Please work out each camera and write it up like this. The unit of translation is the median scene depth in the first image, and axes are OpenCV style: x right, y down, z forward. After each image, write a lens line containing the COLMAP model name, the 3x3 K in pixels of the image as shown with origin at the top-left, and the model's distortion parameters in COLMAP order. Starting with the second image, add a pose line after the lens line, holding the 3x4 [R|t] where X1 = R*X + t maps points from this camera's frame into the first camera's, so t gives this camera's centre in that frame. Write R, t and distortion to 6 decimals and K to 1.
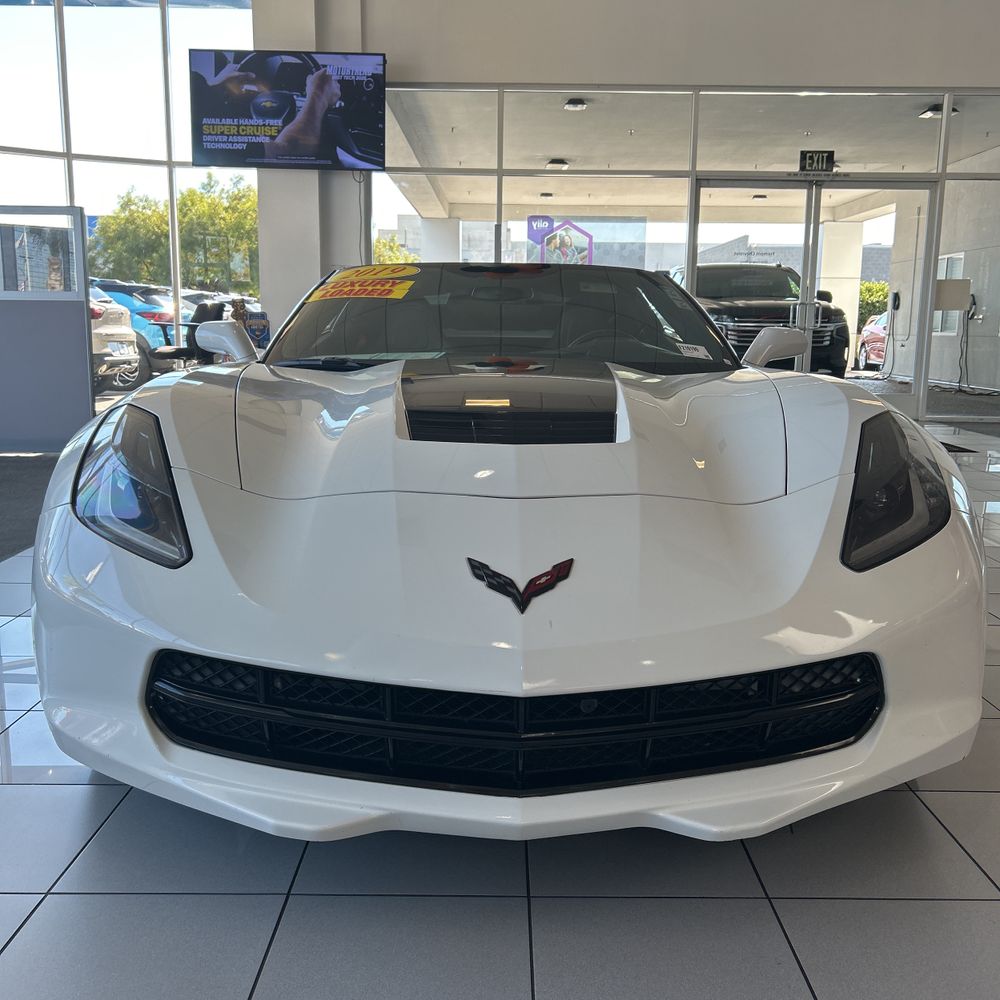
lens RADIAL K [[1013.5, 0, 508.7], [0, 1013.5, 498.8], [0, 0, 1]] dist [0.027948, -0.008226]
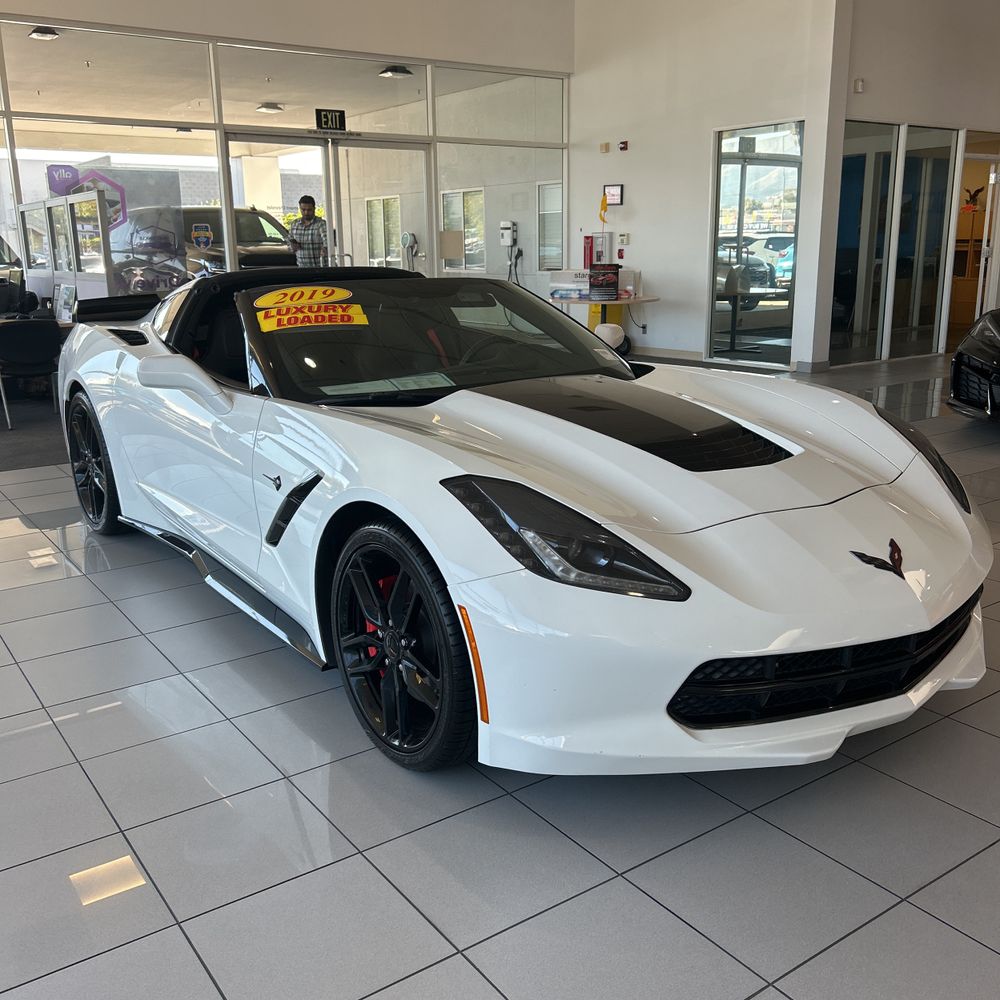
lens RADIAL K [[1010.9, 0, 505.9], [0, 1010.9, 510.2], [0, 0, 1]] dist [0.017448, -0.007598]
pose [[0.816145, -0.169791, 0.552340, -0.201510], [0.120740, 0.984866, 0.124344, -0.039315], [-0.565093, -0.034793, 0.824293, 0.010082]]
